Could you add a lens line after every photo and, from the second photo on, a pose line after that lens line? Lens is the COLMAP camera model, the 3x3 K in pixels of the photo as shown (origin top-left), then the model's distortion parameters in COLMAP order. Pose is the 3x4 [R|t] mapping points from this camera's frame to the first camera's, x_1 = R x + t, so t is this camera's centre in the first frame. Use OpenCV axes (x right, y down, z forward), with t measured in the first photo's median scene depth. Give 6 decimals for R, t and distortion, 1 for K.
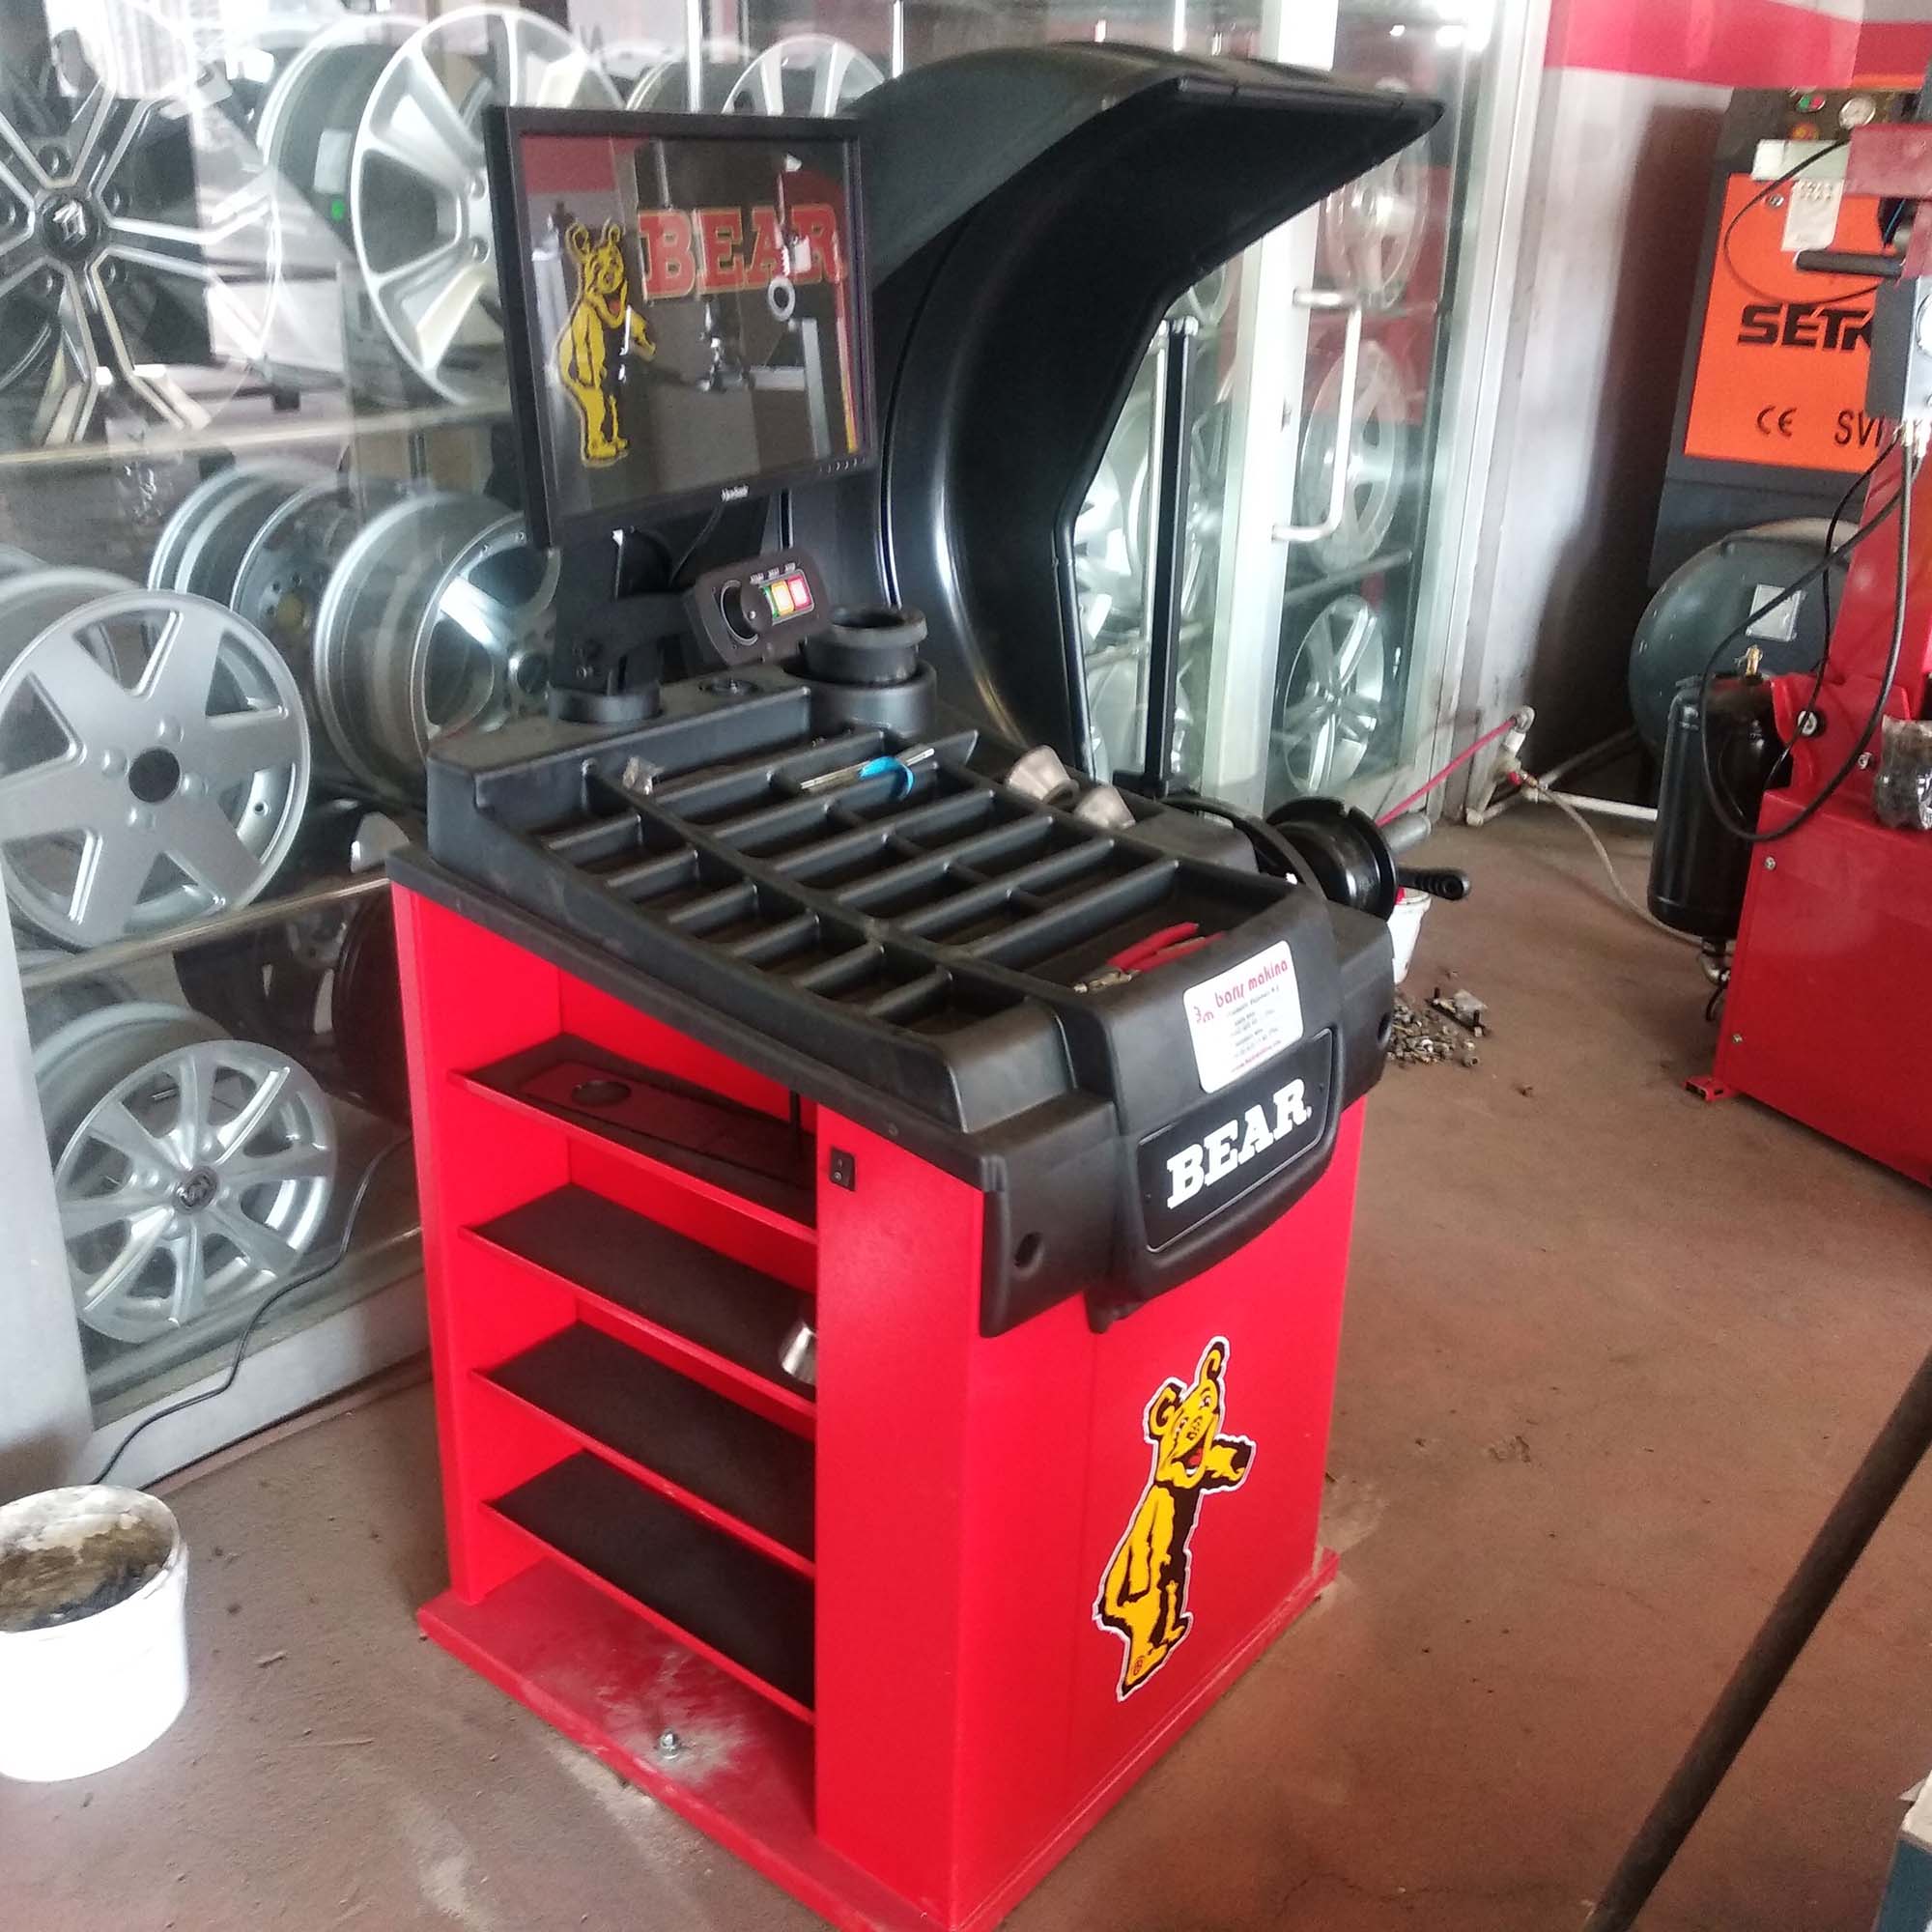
lens RADIAL K [[2008.8, 0, 958.6], [0, 2008.8, 964.2], [0, 0, 1]] dist [0.057301, -0.106365]
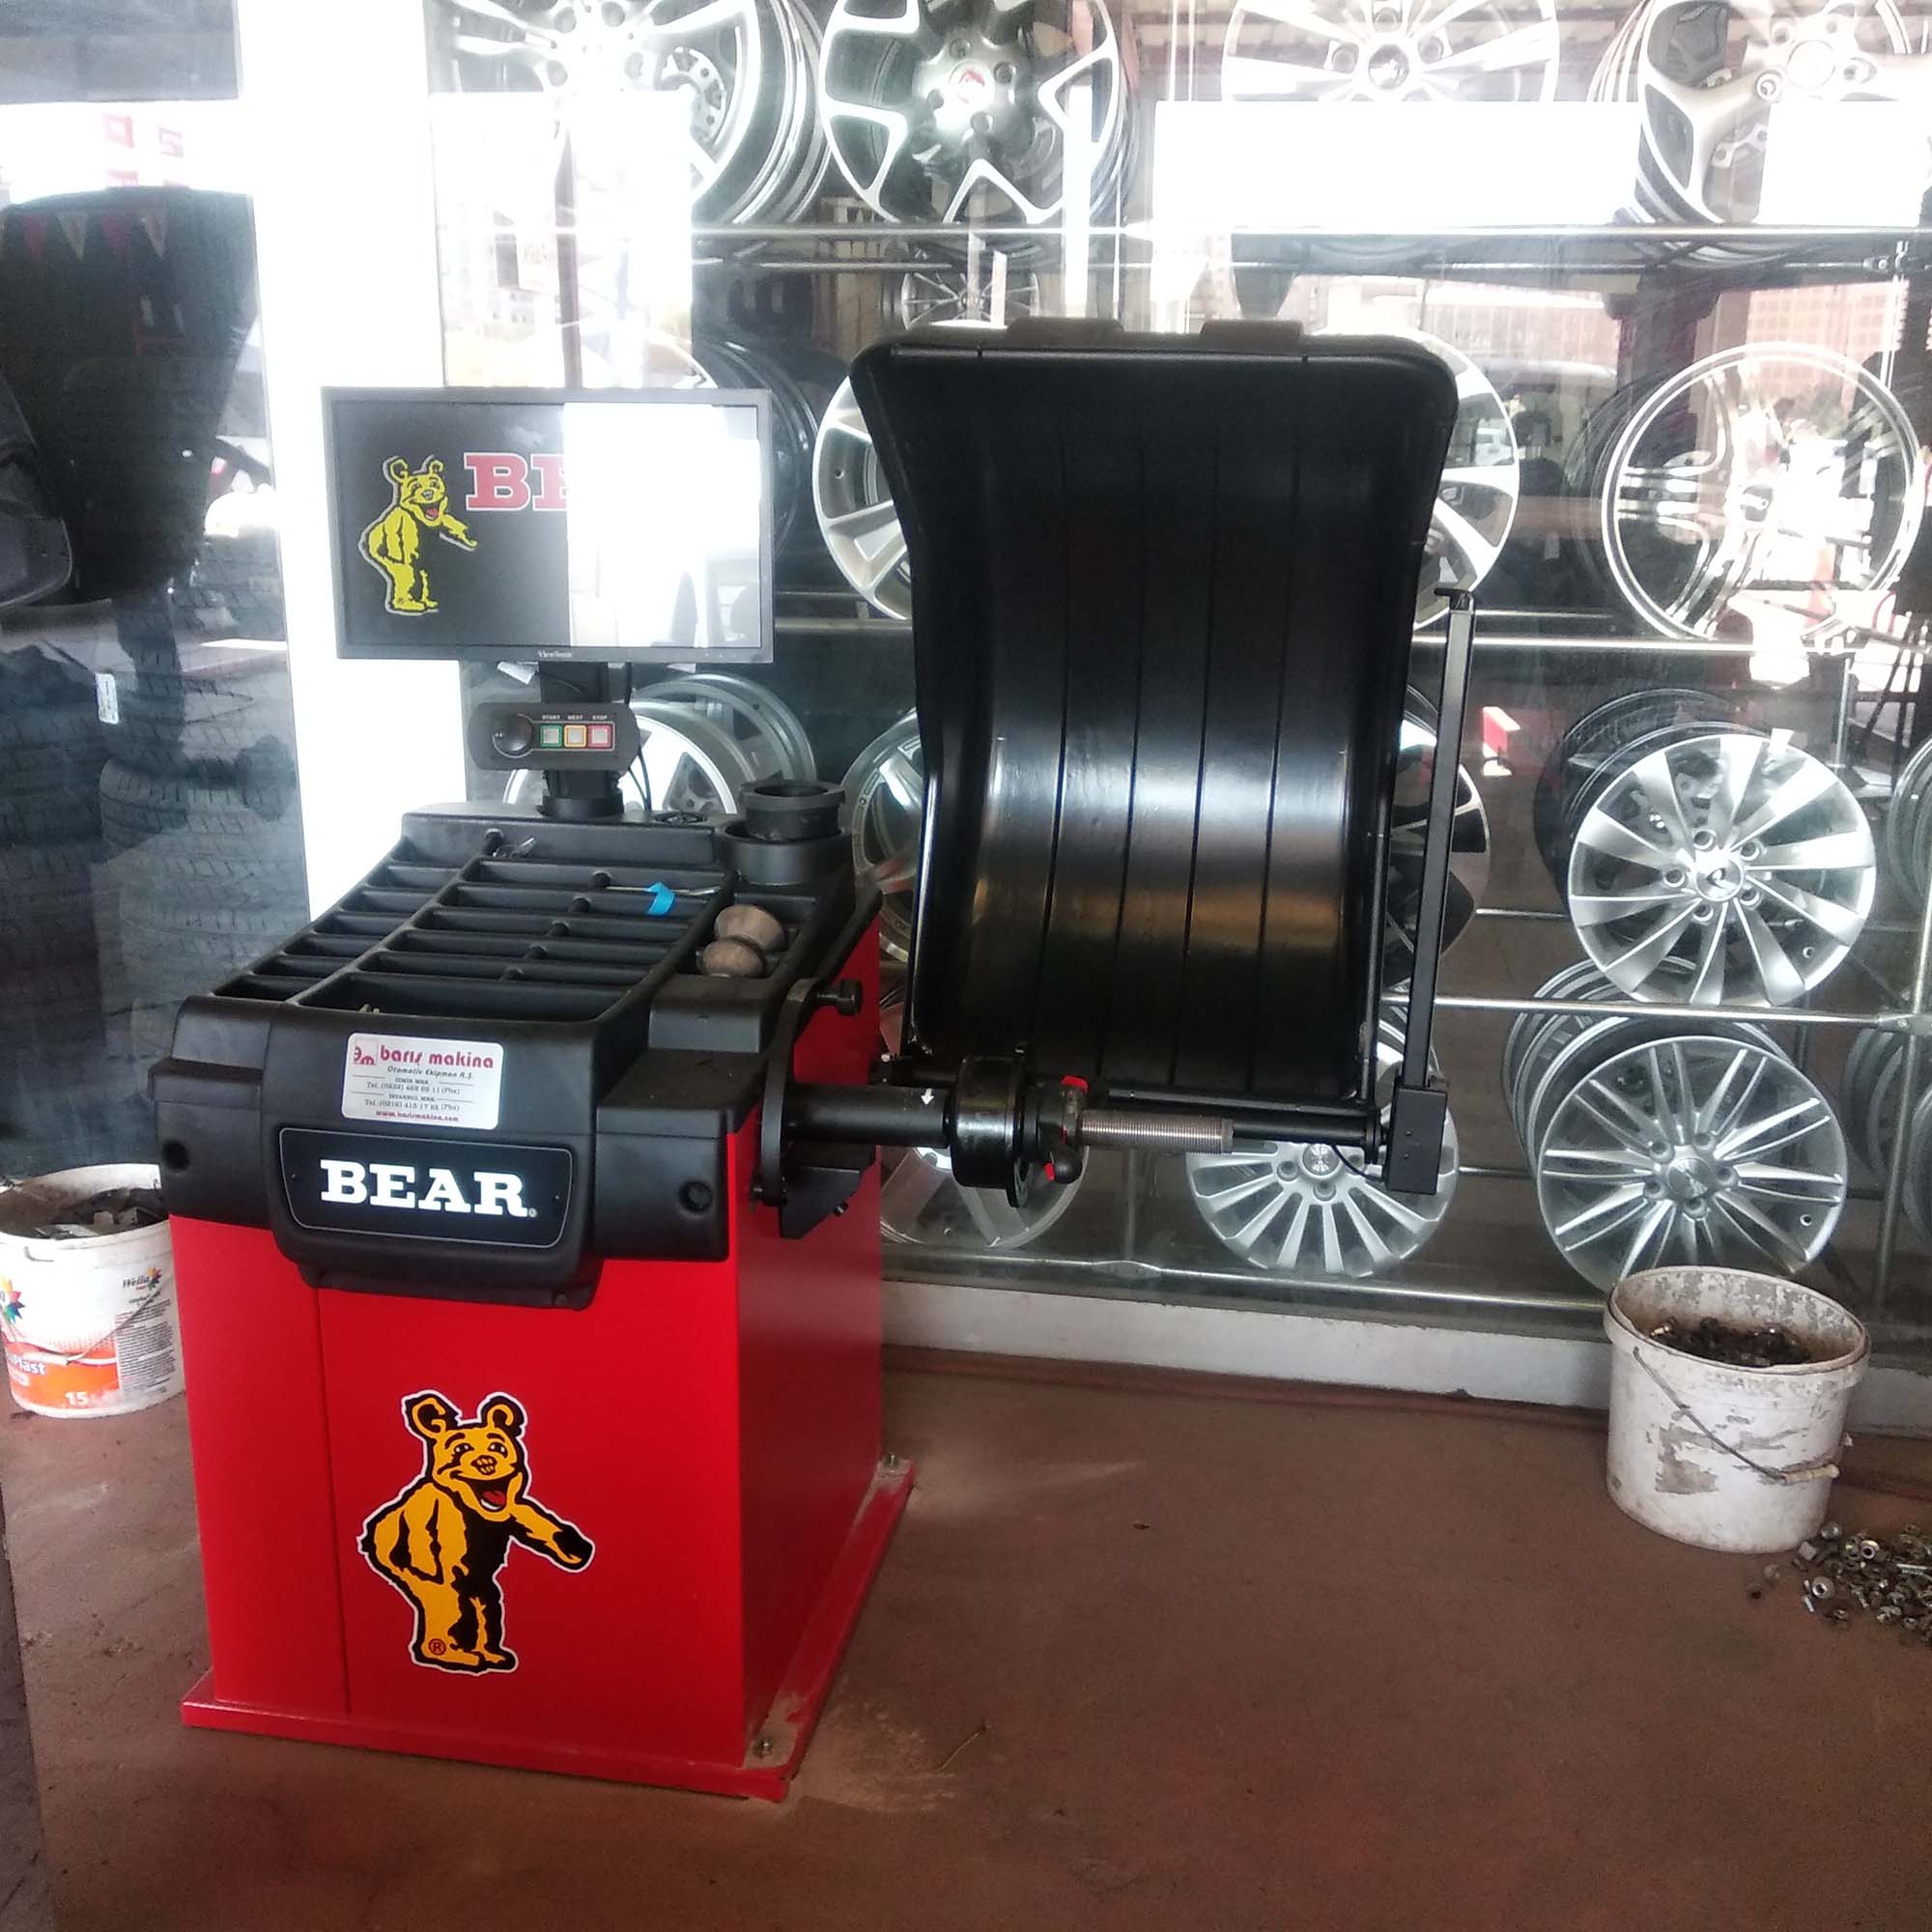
lens RADIAL K [[2008.8, 0, 958.6], [0, 2008.8, 964.2], [0, 0, 1]] dist [0.057301, -0.106365]
pose [[0.482413, 0.206304, -0.851303, 1.241469], [-0.329306, 0.943289, 0.041986, -0.186918], [0.811687, 0.260084, 0.522992, 0.575924]]
